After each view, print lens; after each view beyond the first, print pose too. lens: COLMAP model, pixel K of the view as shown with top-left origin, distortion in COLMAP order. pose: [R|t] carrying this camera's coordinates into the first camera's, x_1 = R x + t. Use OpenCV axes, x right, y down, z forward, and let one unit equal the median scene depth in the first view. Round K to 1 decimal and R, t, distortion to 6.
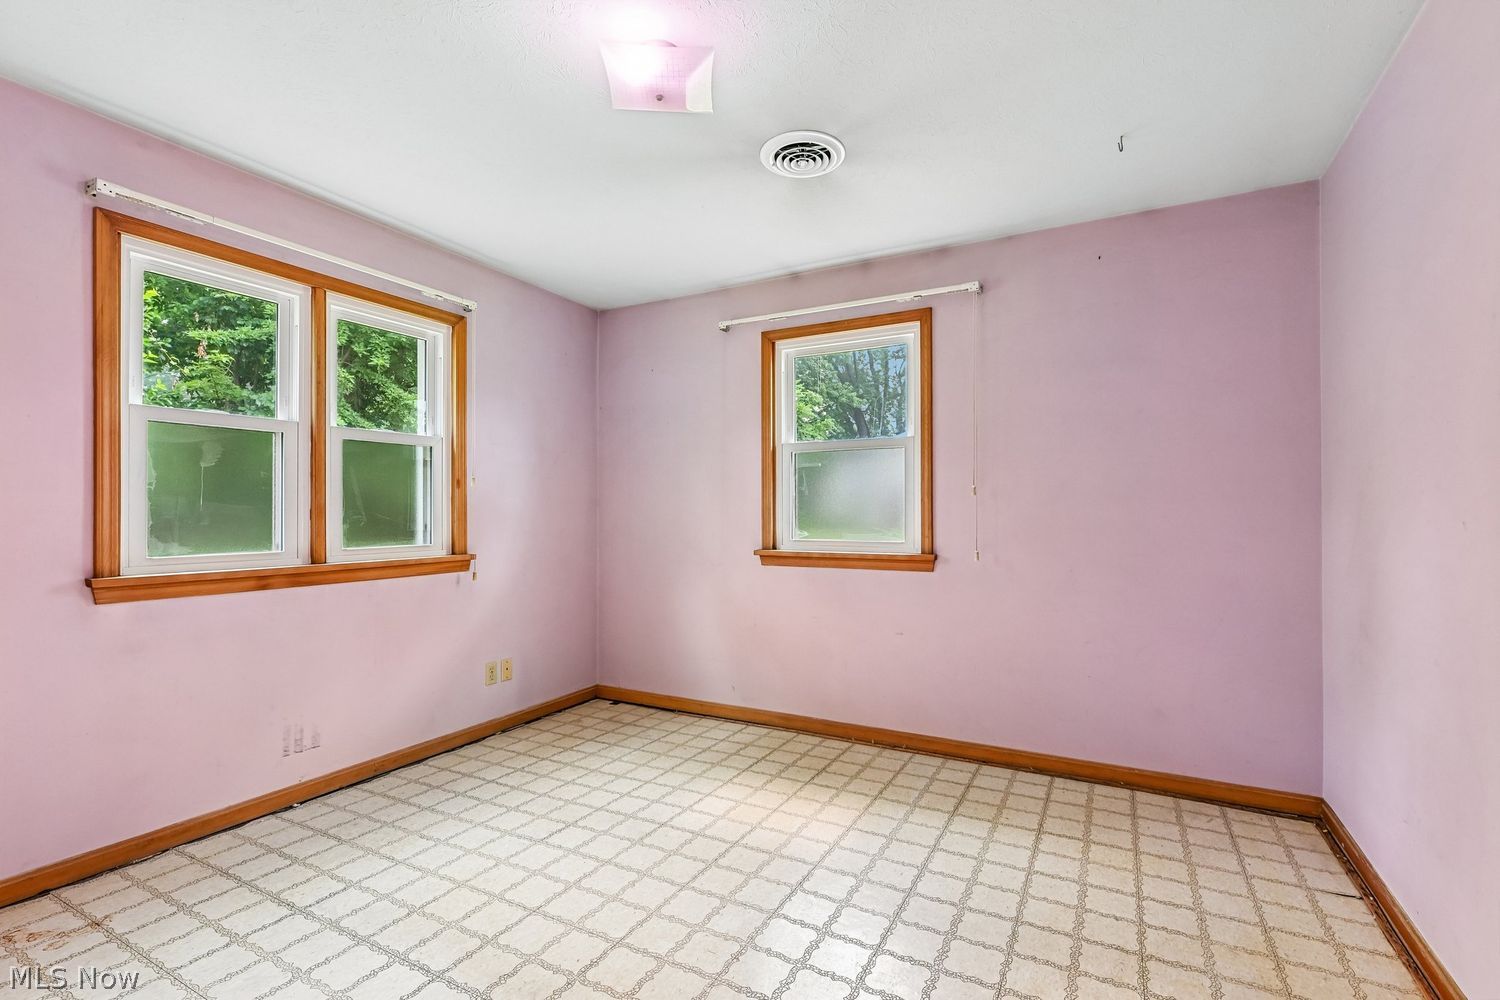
lens RADIAL K [[663.4, 0, 760.4], [0, 663.4, 507.7], [0, 0, 1]] dist [0.001984, -0.001793]
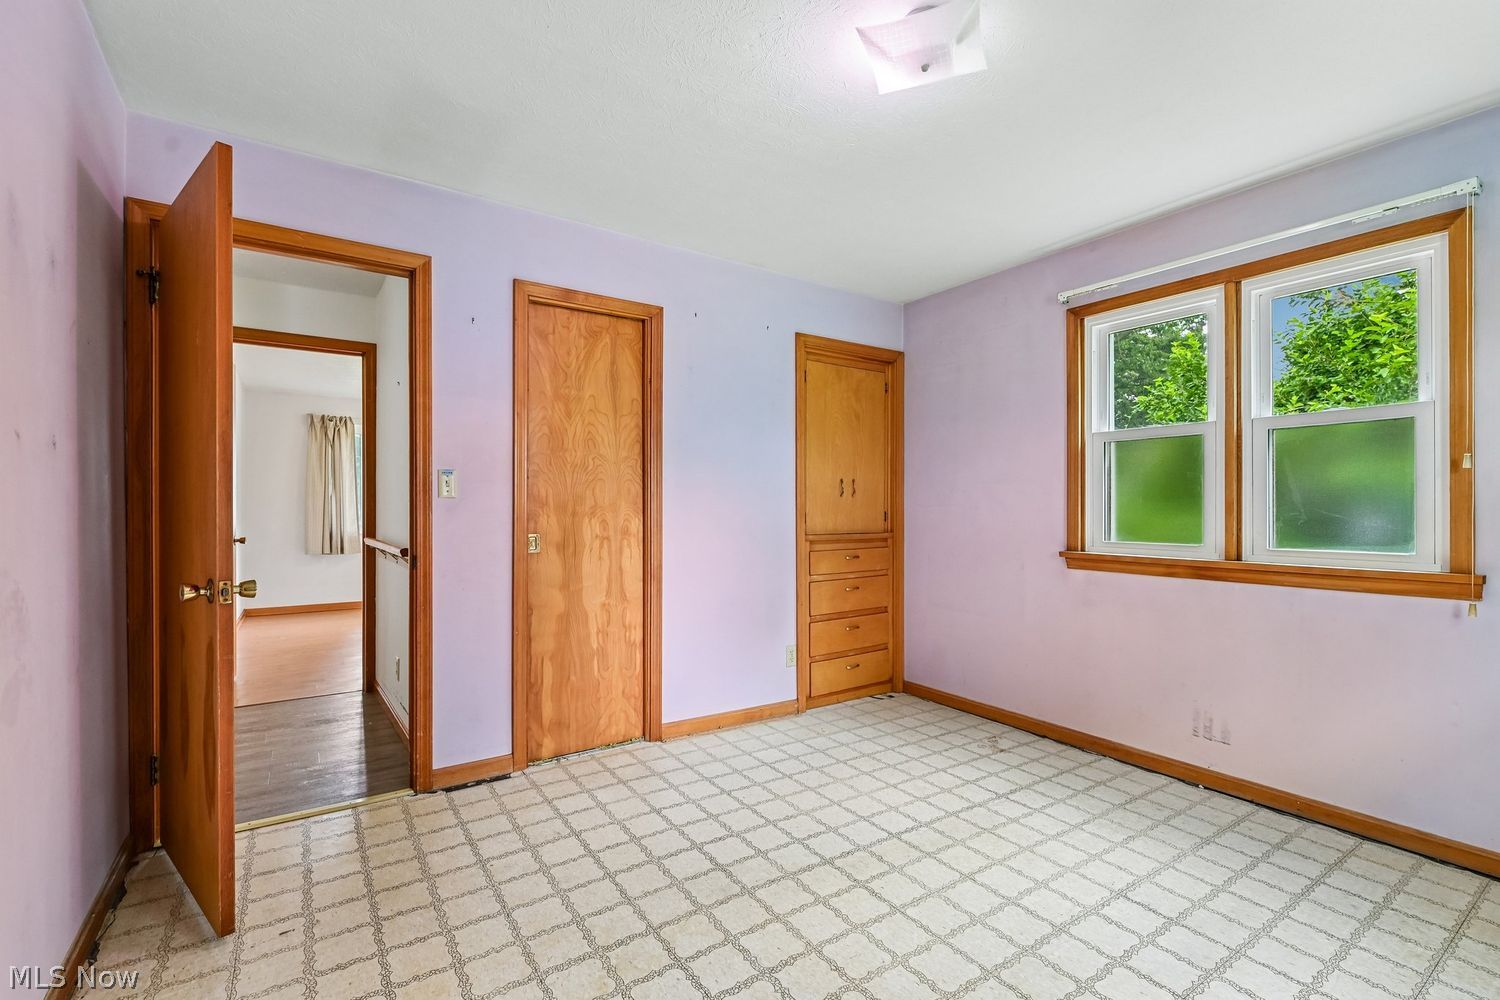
lens RADIAL K [[663.4, 0, 759.2], [0, 663.4, 506.1], [0, 0, 1]] dist [0.001984, -0.001793]
pose [[-0.453302, -0.003486, -0.891350, 0.596681], [0.003435, 0.999978, -0.005657, 0.006806], [0.891350, -0.005626, -0.453280, 0.912868]]
